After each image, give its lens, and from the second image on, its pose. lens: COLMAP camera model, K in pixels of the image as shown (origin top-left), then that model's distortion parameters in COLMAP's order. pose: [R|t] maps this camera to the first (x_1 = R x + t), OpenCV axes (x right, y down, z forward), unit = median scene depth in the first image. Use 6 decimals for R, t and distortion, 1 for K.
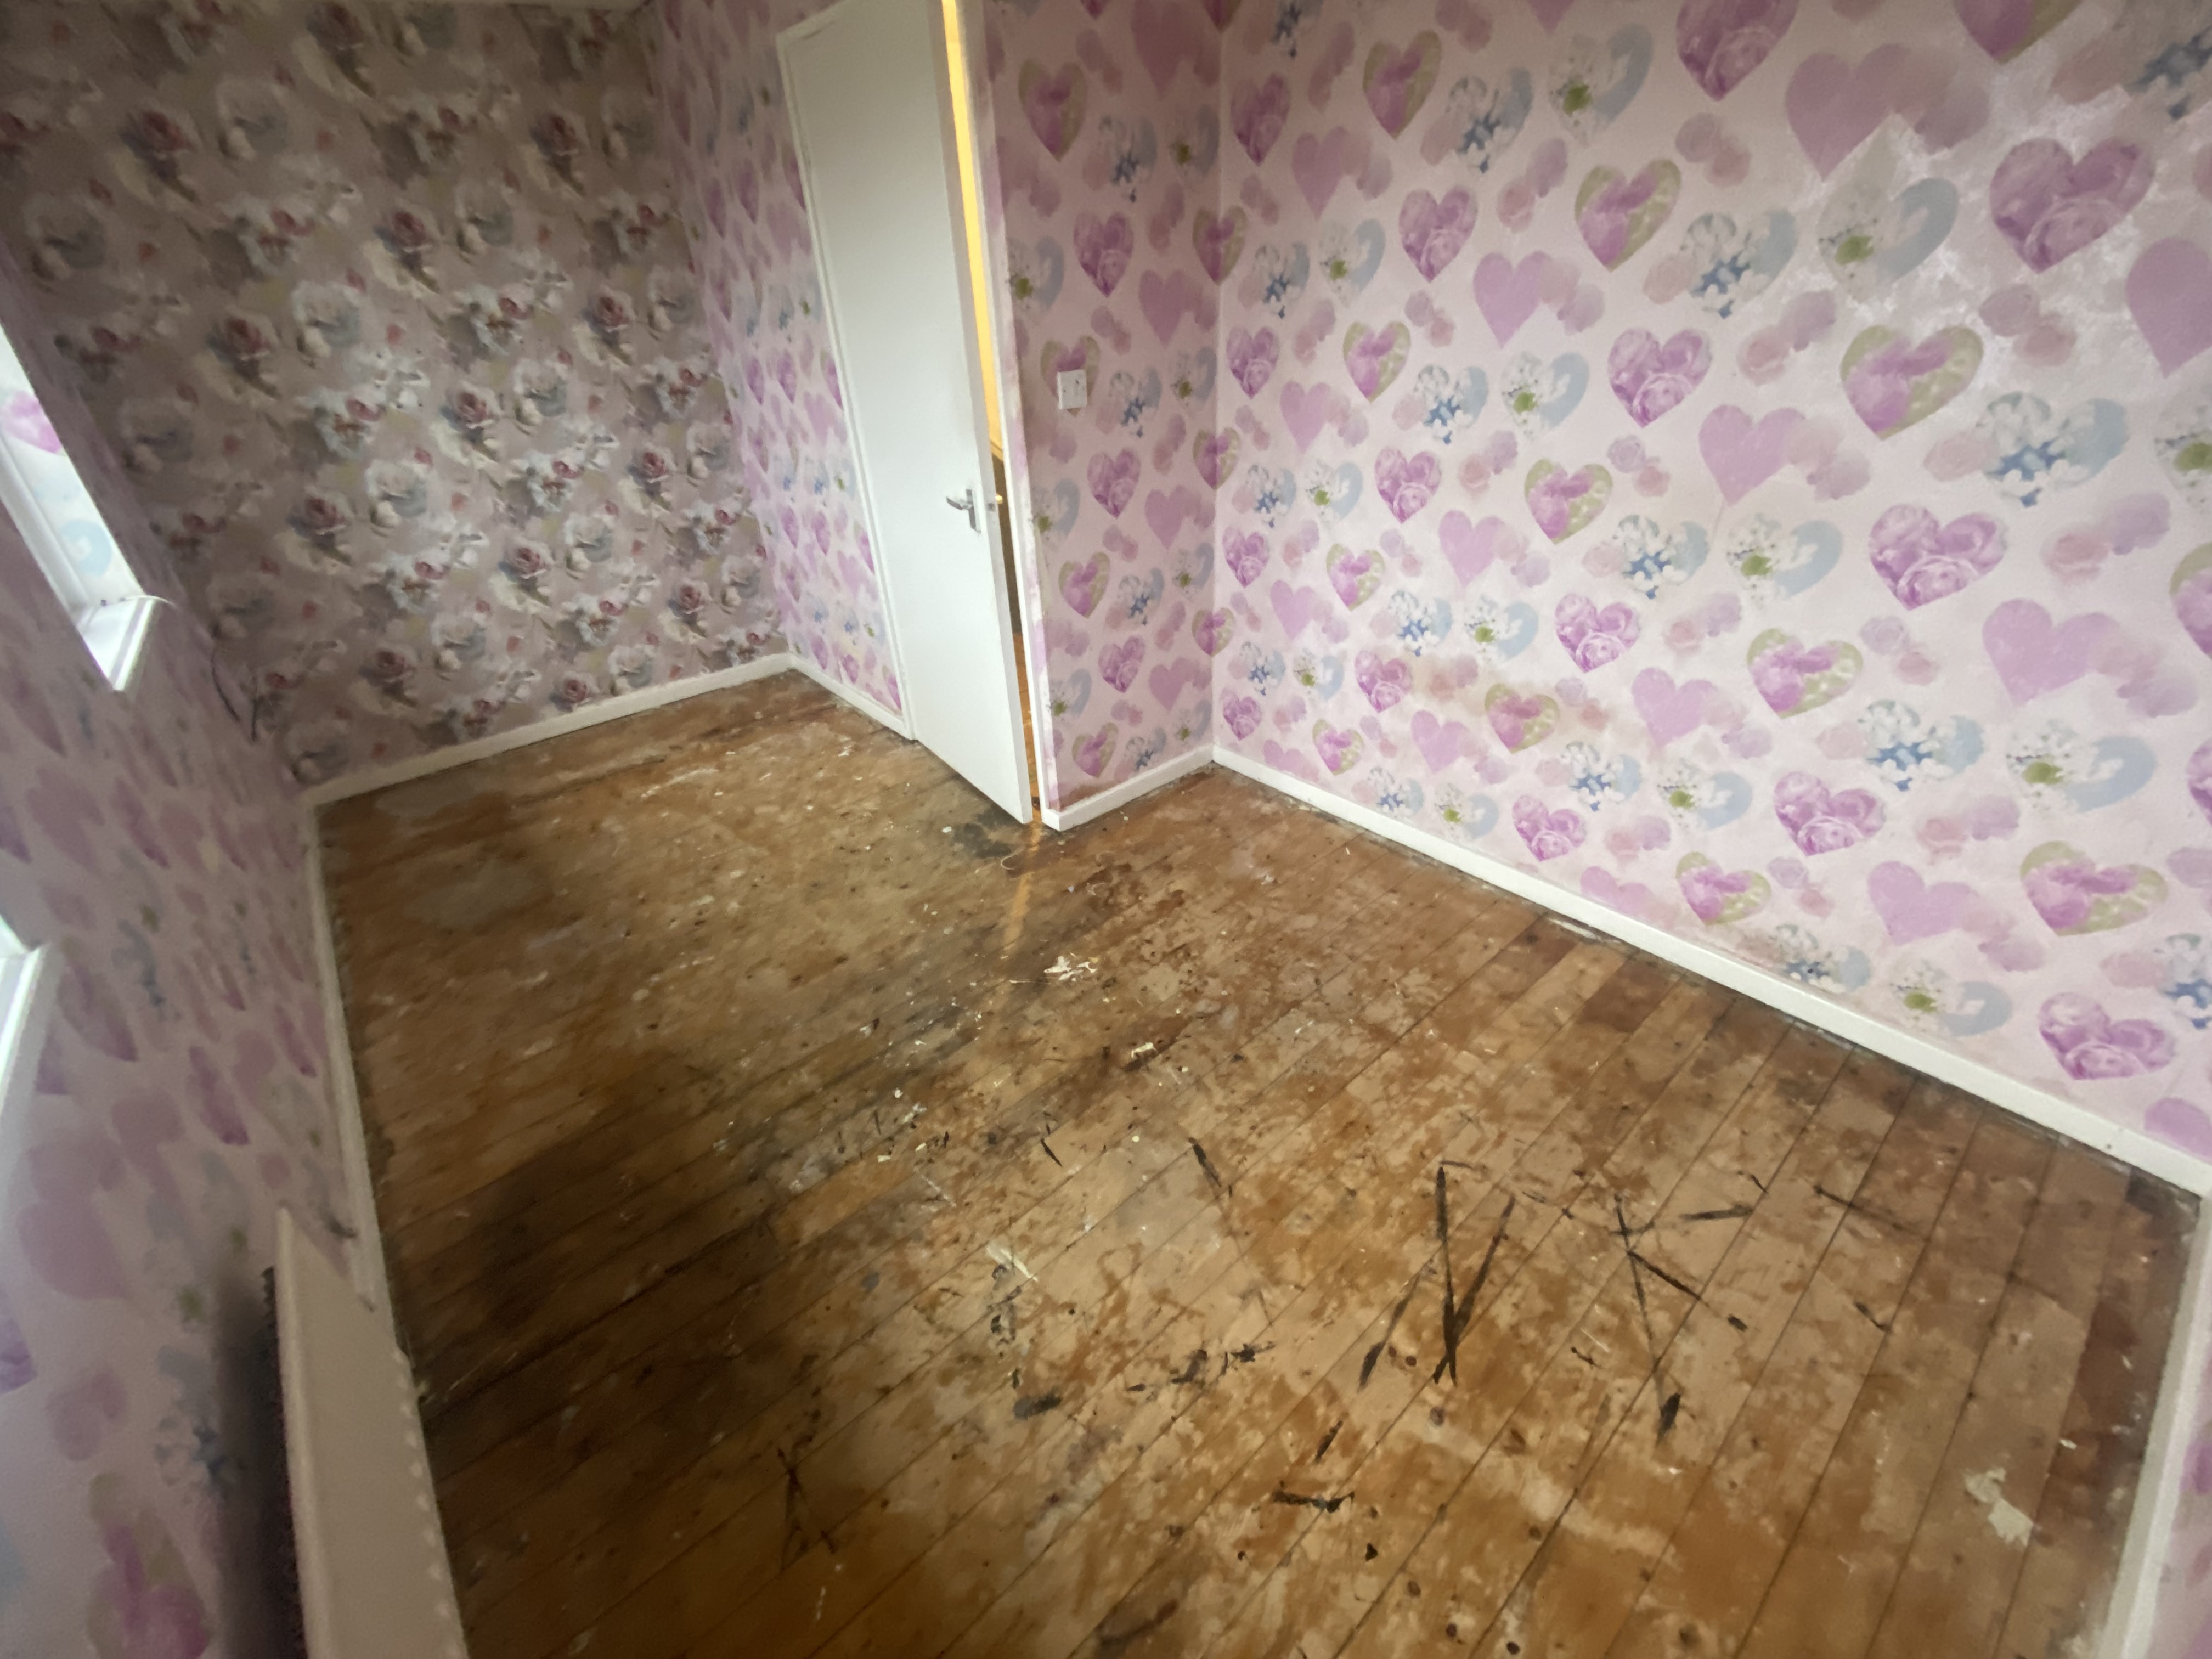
lens RADIAL K [[912.3, 0, 1107.3], [0, 912.3, 785.7], [0, 0, 1]] dist [0.033563, -0.041148]
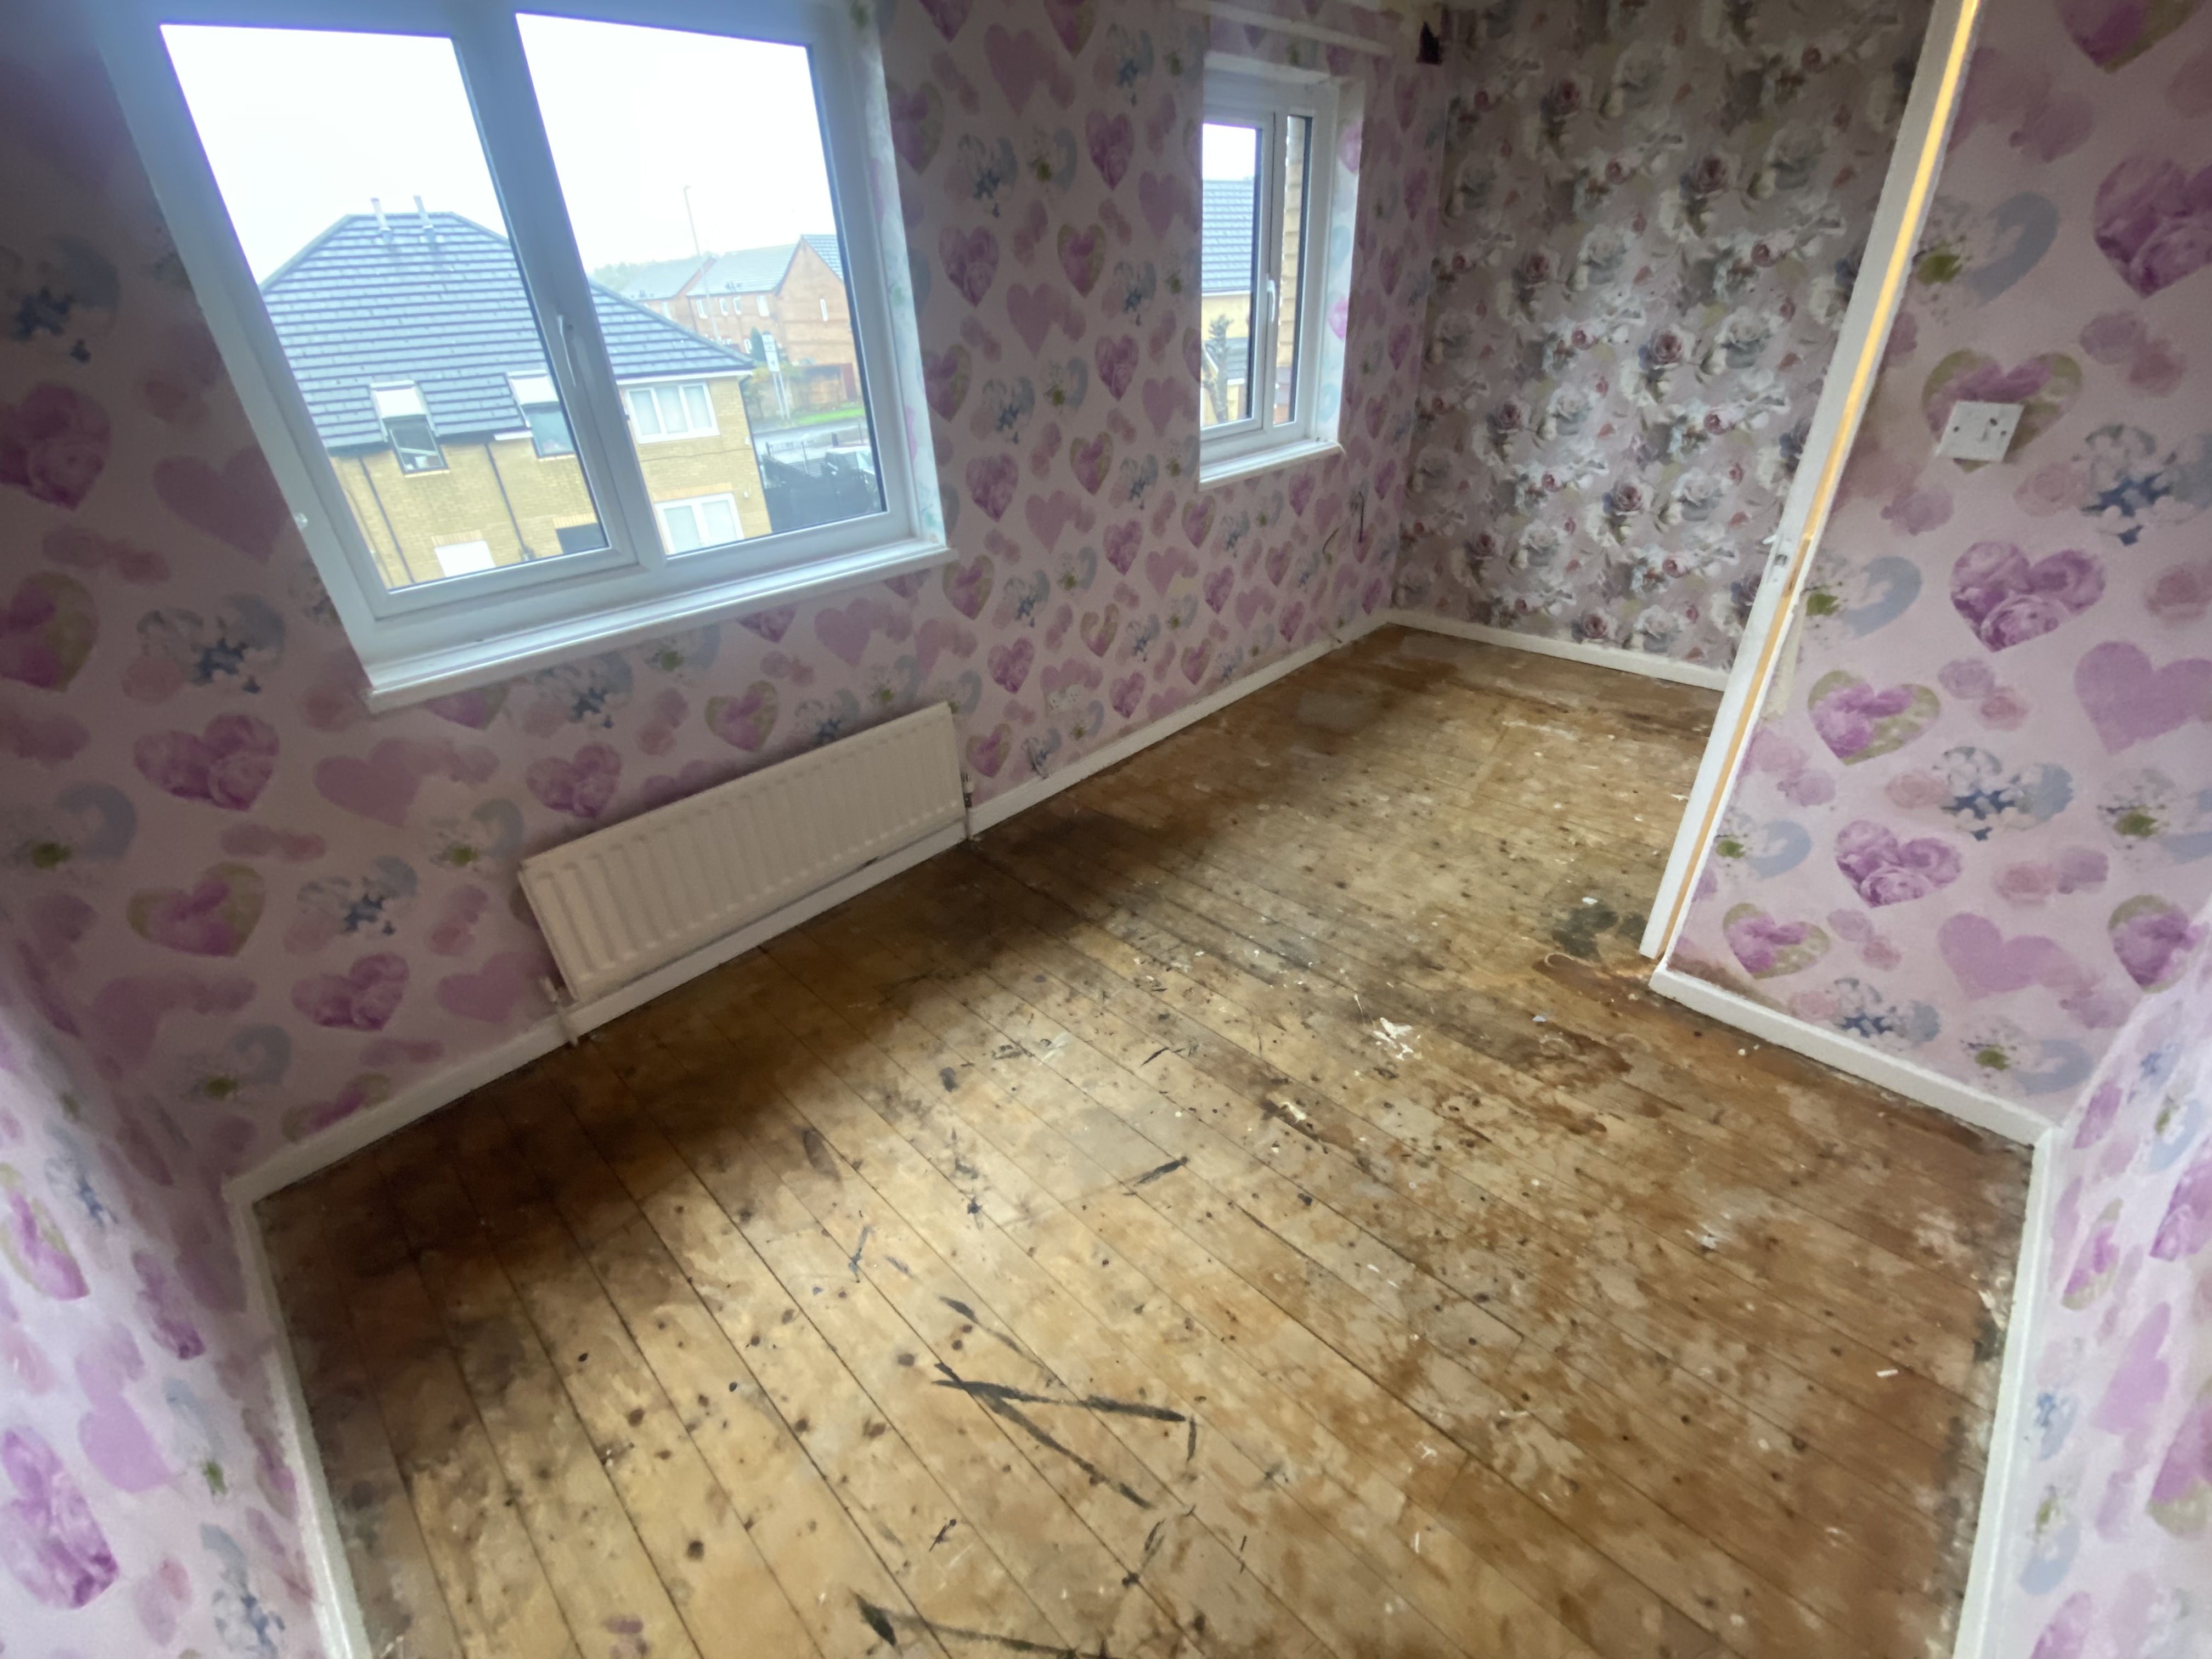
lens RADIAL K [[959.1, 0, 1103.1], [0, 959.1, 780.1], [0, 0, 1]] dist [0.016199, -0.026708]
pose [[0.077728, 0.494434, -0.865733, 0.500955], [-0.446430, 0.793698, 0.413212, -0.206924], [0.891436, 0.354371, 0.282423, 0.317725]]
